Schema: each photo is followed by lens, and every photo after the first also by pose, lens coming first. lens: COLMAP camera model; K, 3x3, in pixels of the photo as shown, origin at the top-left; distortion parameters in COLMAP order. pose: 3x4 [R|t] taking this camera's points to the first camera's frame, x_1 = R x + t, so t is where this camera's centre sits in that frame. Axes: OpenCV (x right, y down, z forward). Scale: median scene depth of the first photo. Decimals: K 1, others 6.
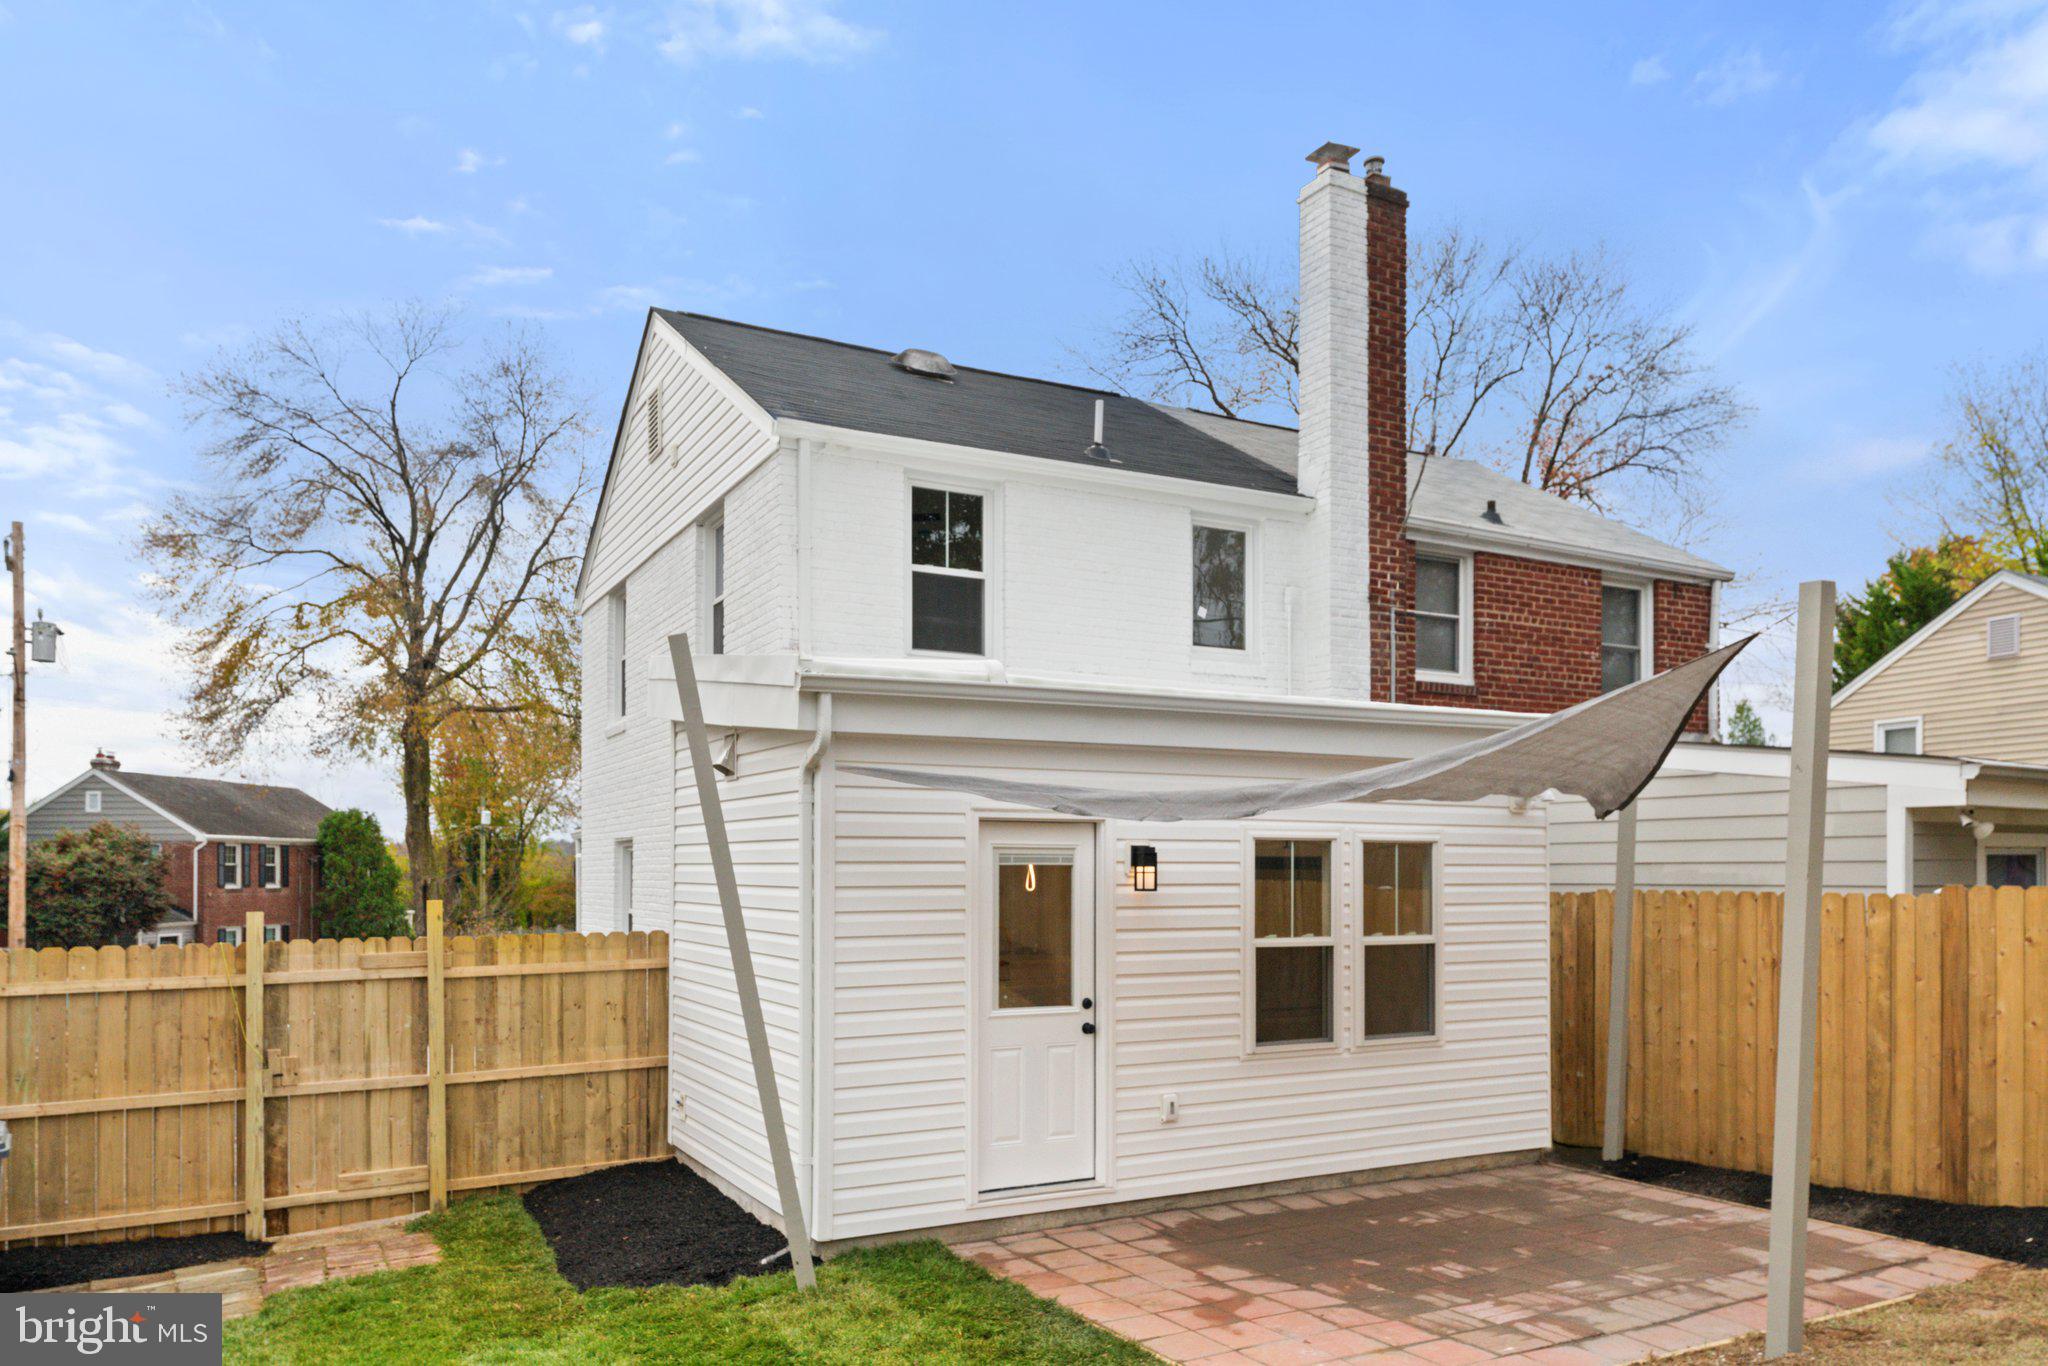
lens RADIAL K [[1507.5, 0, 1067.7], [0, 1507.5, 879.1], [0, 0, 1]] dist [0.003743, -0.003986]
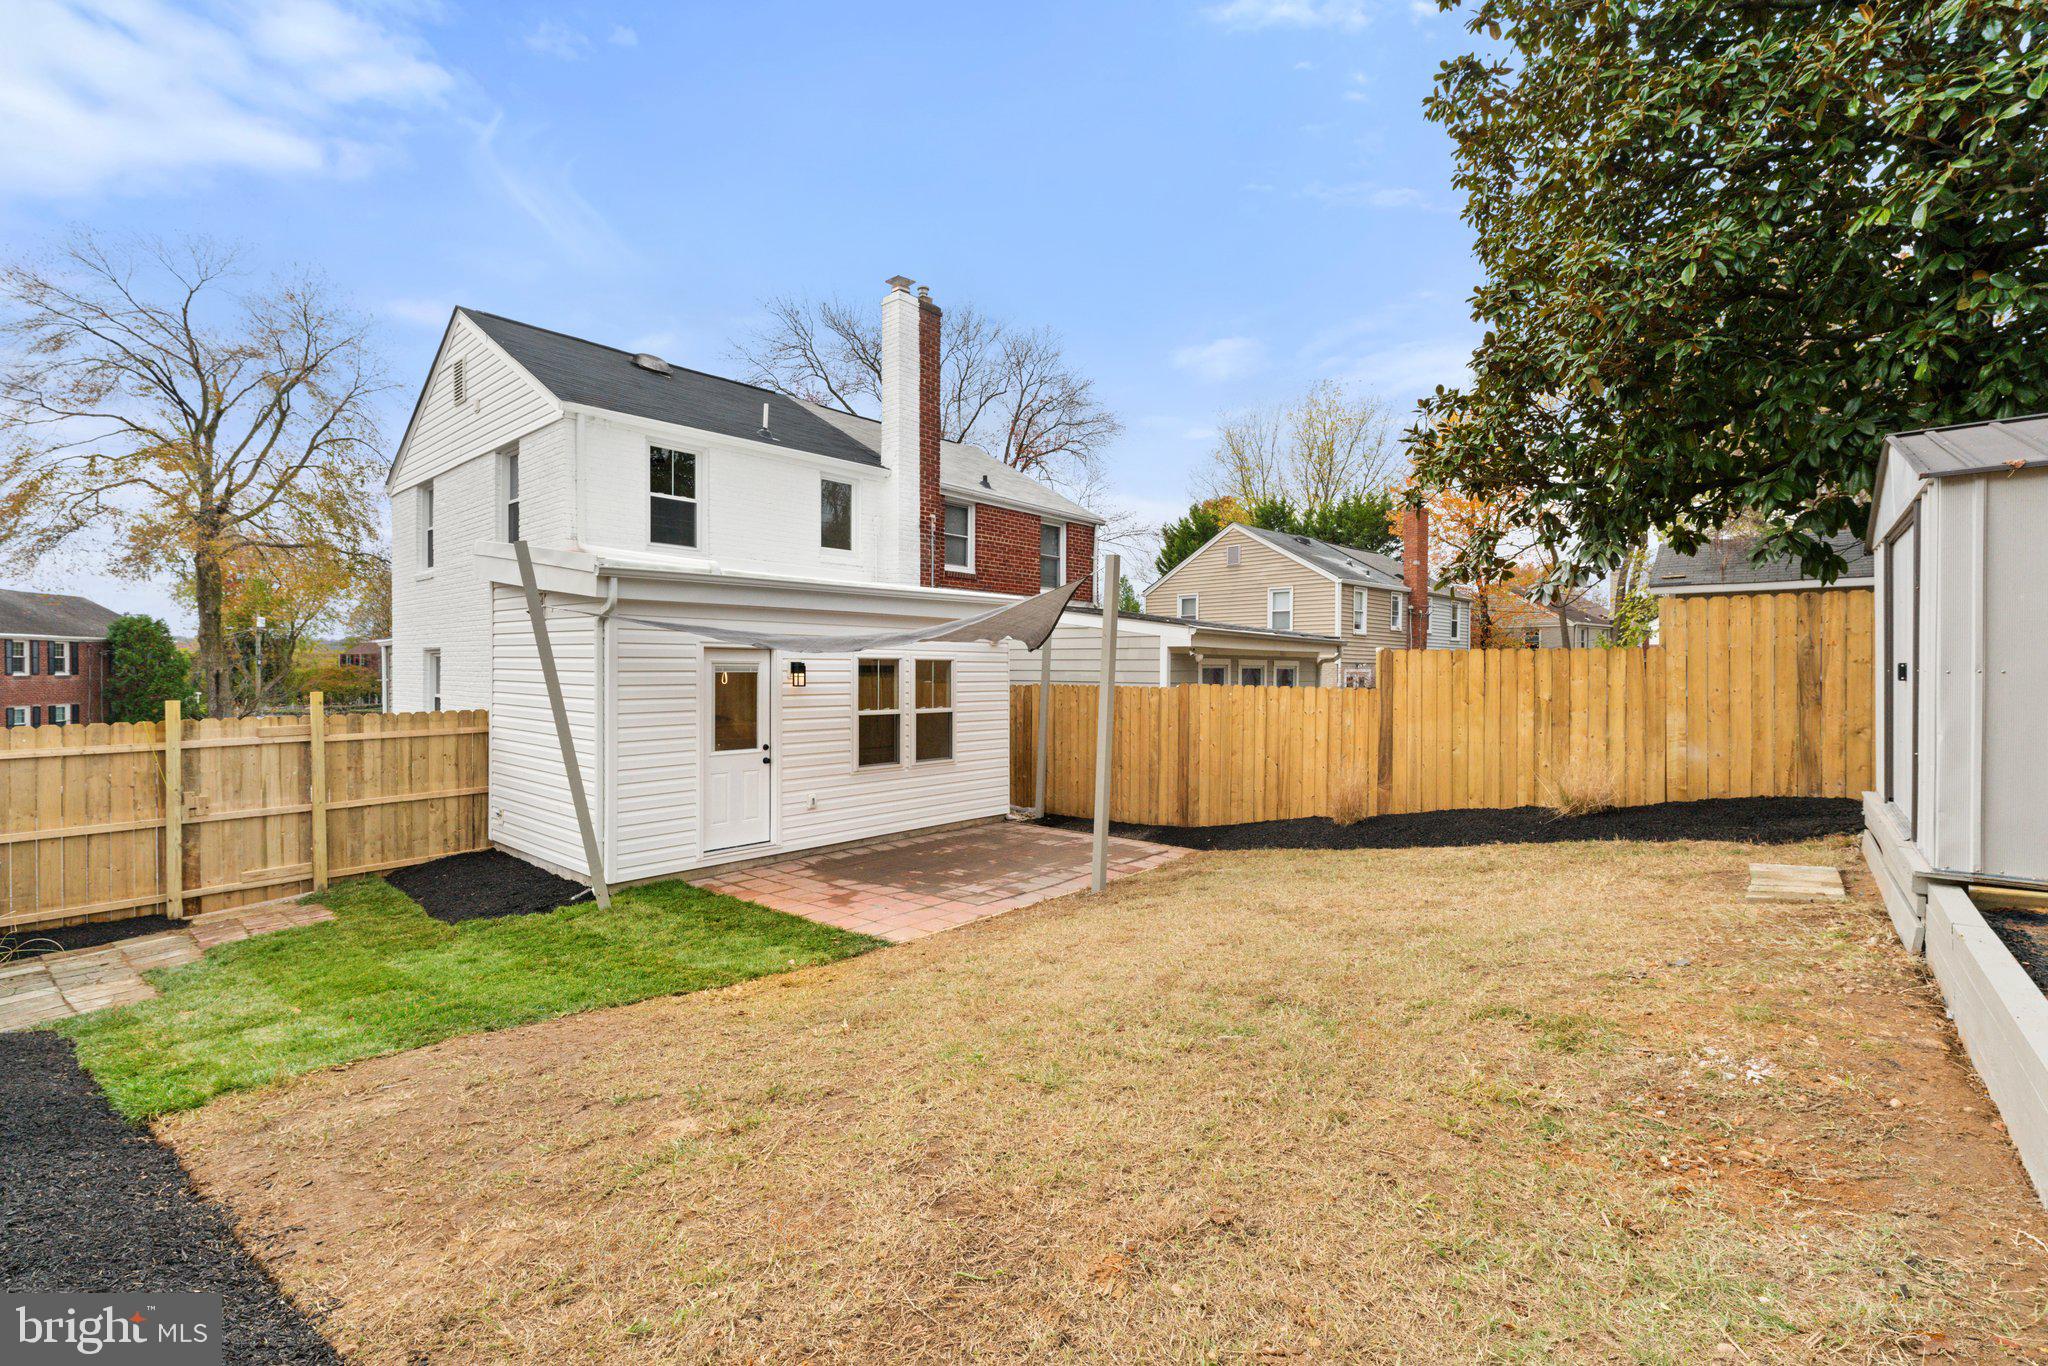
lens RADIAL K [[898.7, 0, 1100.8], [0, 898.7, 684.9], [0, 0, 1]] dist [-0.004833, 0.001003]
pose [[0.923049, 0.000209, 0.384682, -0.028516], [-0.006312, 0.999873, 0.014604, -0.011443], [-0.384631, -0.015908, 0.922934, -0.158100]]
